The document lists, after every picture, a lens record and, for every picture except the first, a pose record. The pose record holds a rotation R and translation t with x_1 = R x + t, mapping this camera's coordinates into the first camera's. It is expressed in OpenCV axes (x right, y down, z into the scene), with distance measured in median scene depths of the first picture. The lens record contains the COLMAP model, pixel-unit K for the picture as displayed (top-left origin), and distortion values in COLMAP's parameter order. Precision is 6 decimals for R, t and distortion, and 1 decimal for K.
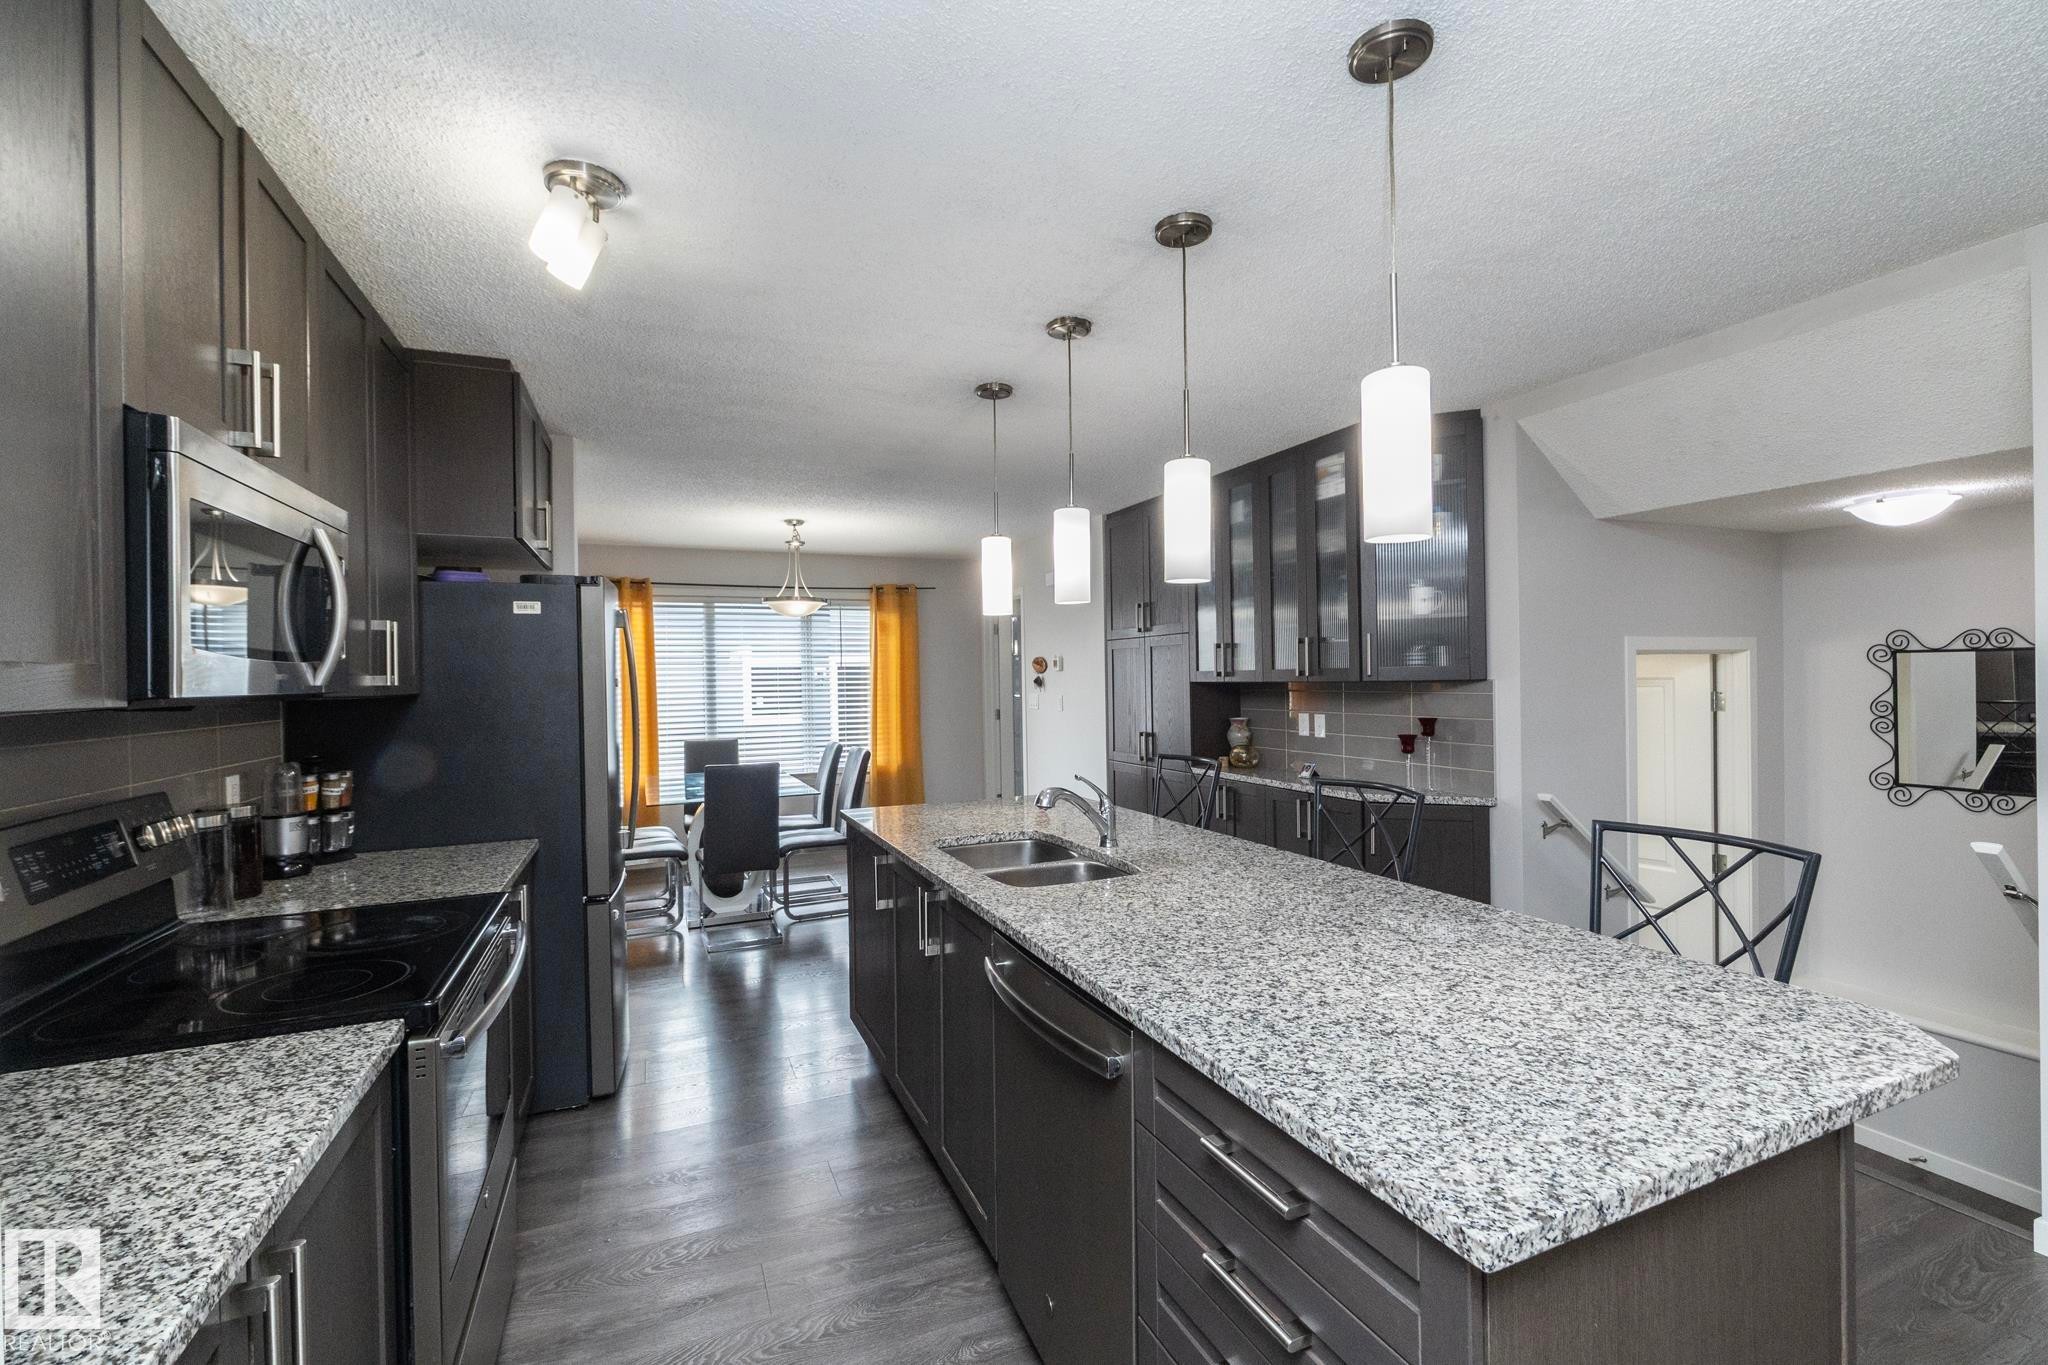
lens RADIAL K [[866.4, 0, 1025.2], [0, 866.4, 678.0], [0, 0, 1]] dist [-0.001730, -0.000859]
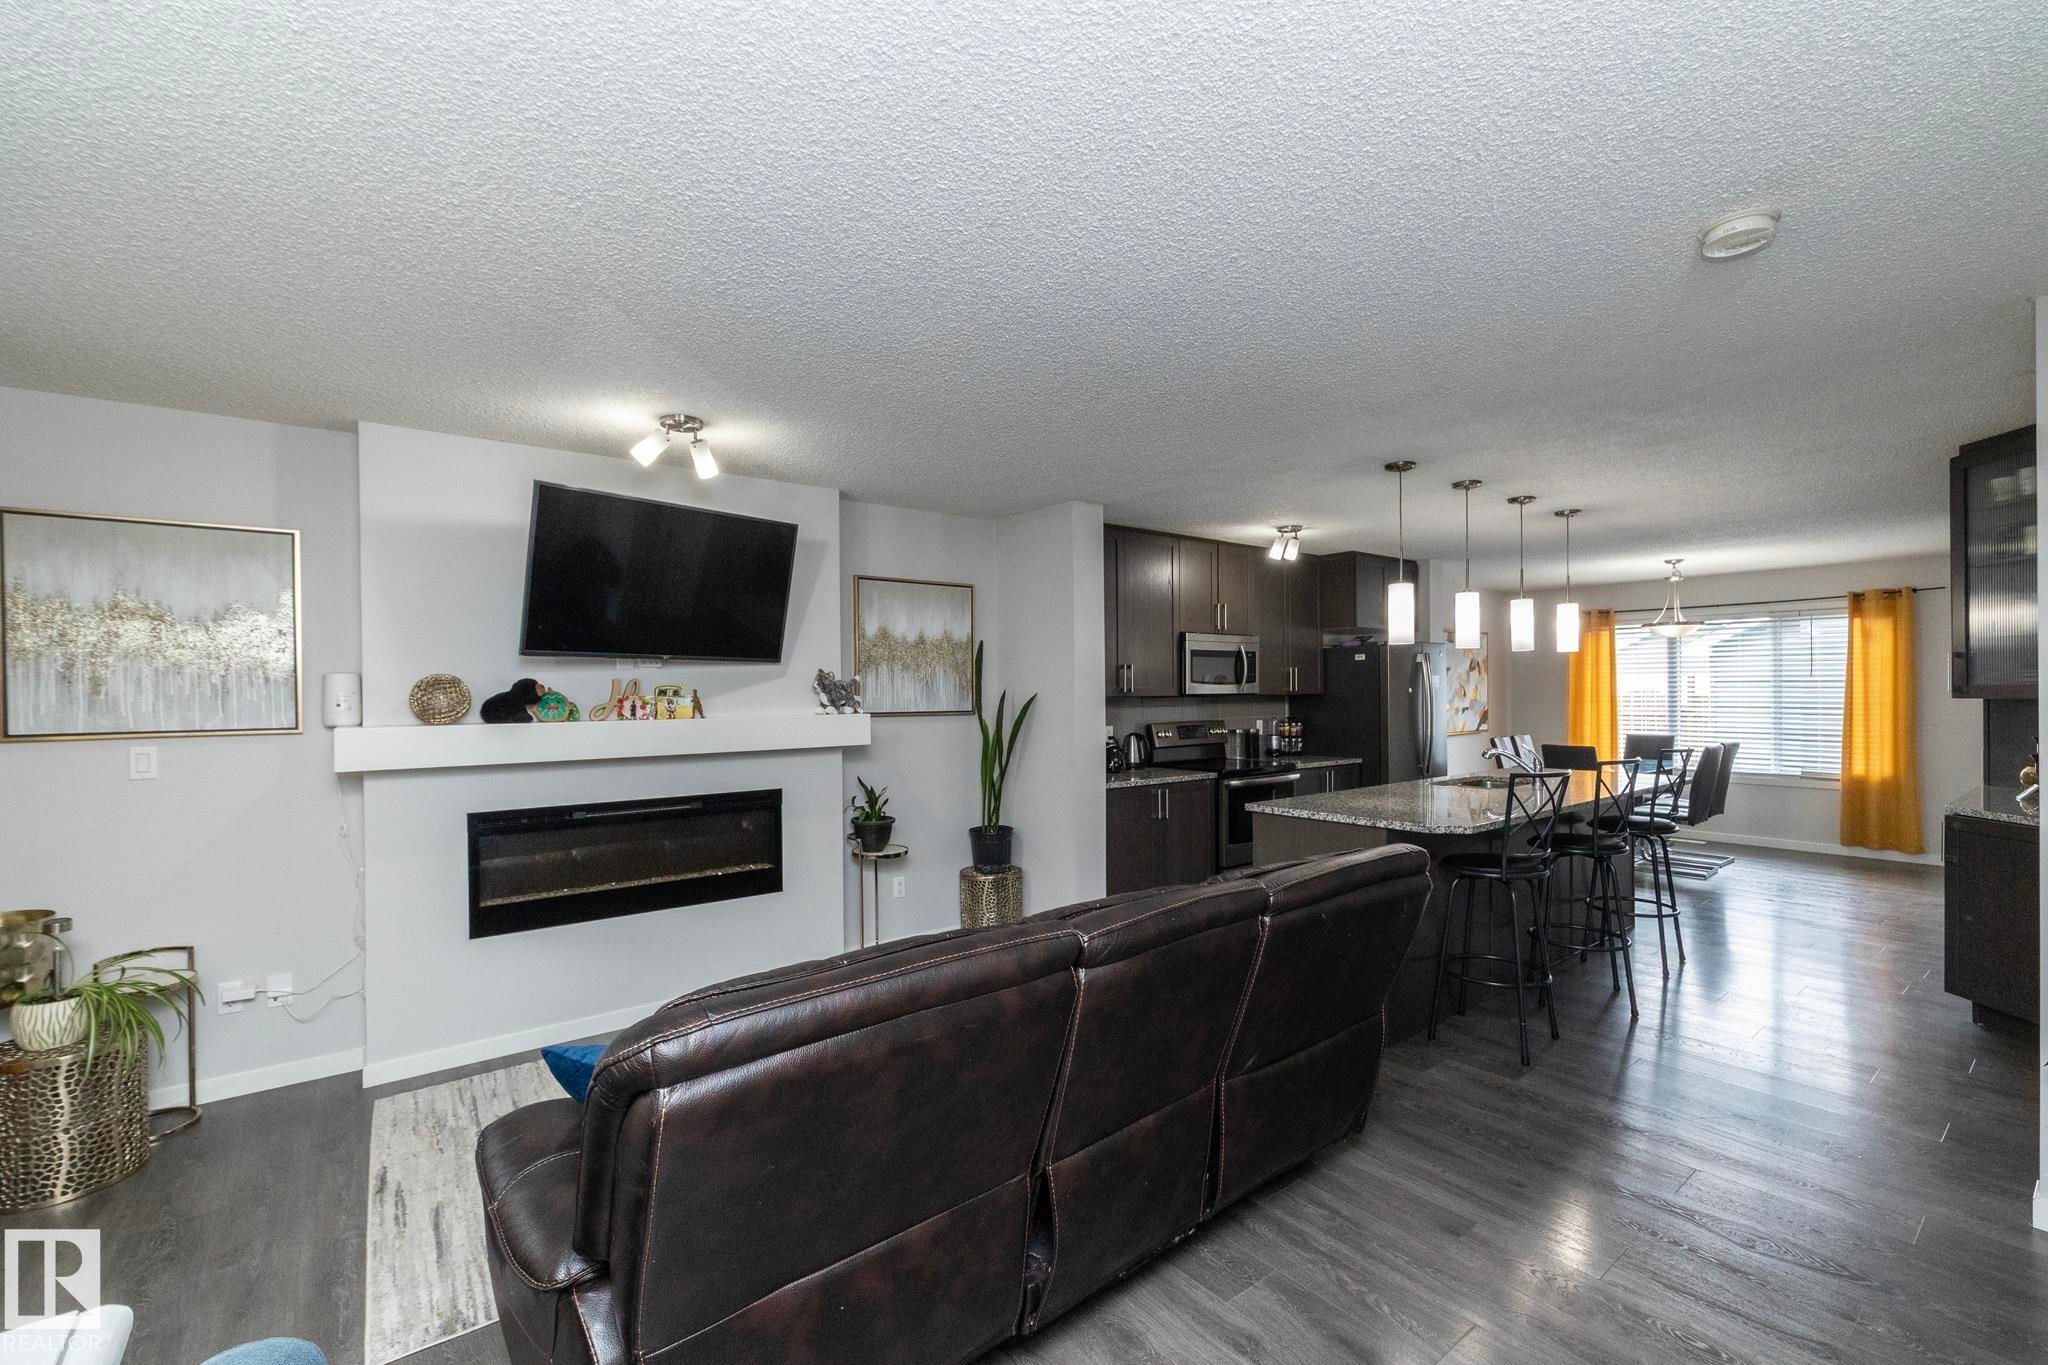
lens RADIAL K [[866.4, 0, 1025.1], [0, 866.4, 691.8], [0, 0, 1]] dist [-0.001730, -0.000859]
pose [[0.248594, 0.015722, -0.968480, 1.662024], [0.000903, 0.999864, 0.016463, -0.032171], [0.968607, -0.004967, 0.248546, -0.494037]]
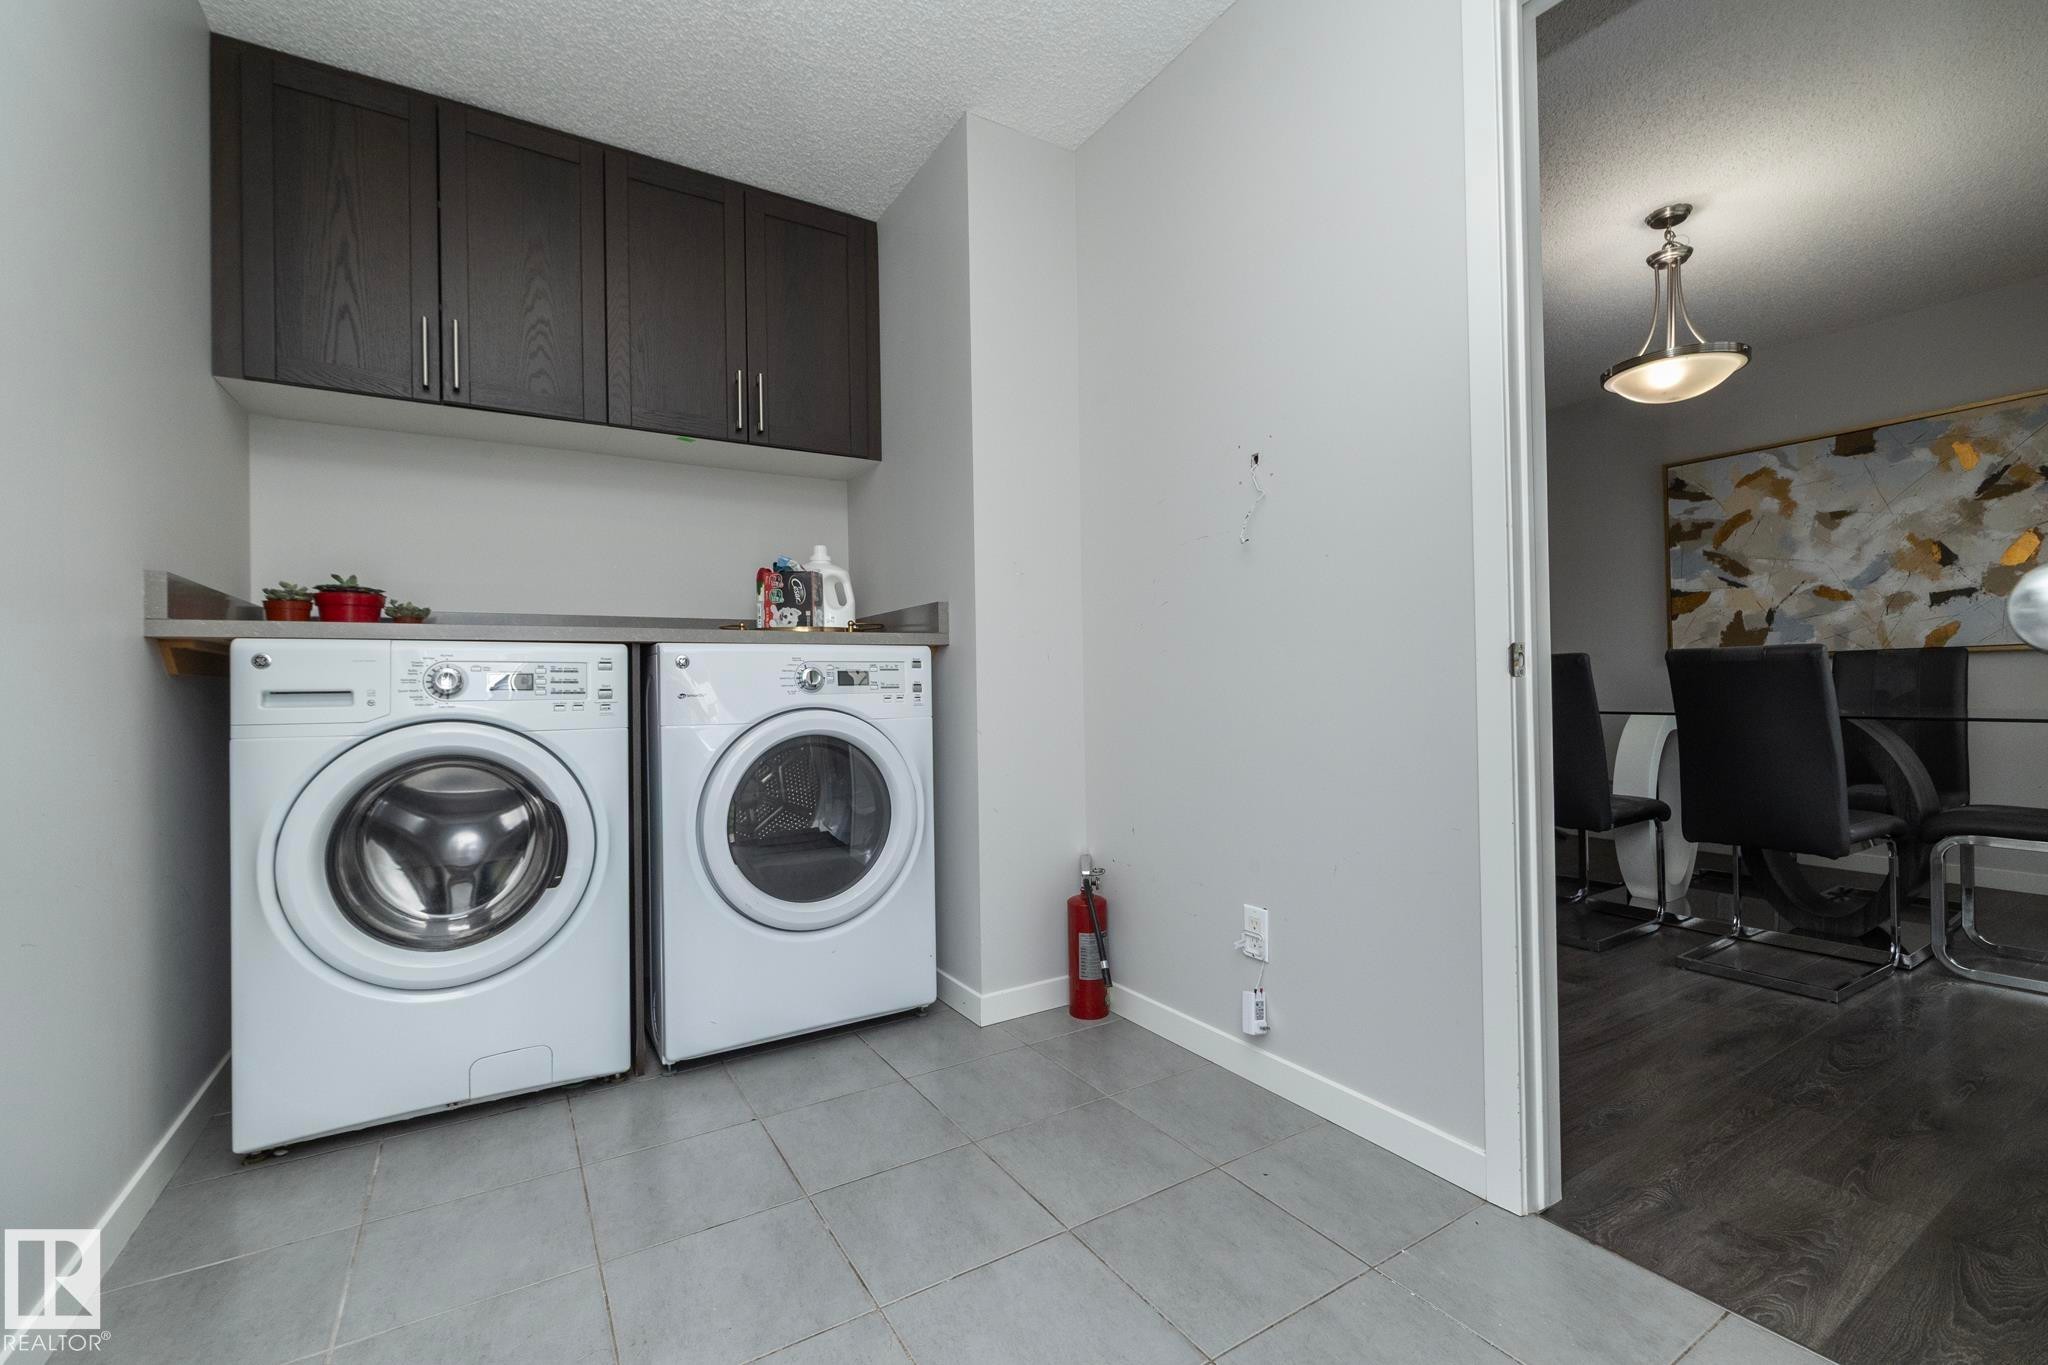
lens RADIAL K [[866.4, 0, 1023.6], [0, 866.4, 682.3], [0, 0, 1]] dist [-0.001730, -0.000859]
pose [[-0.989034, 0.035973, -0.143241, 0.468348], [0.036034, 0.999348, 0.002169, 0.191858], [0.143226, -0.003017, -0.989685, 3.419754]]
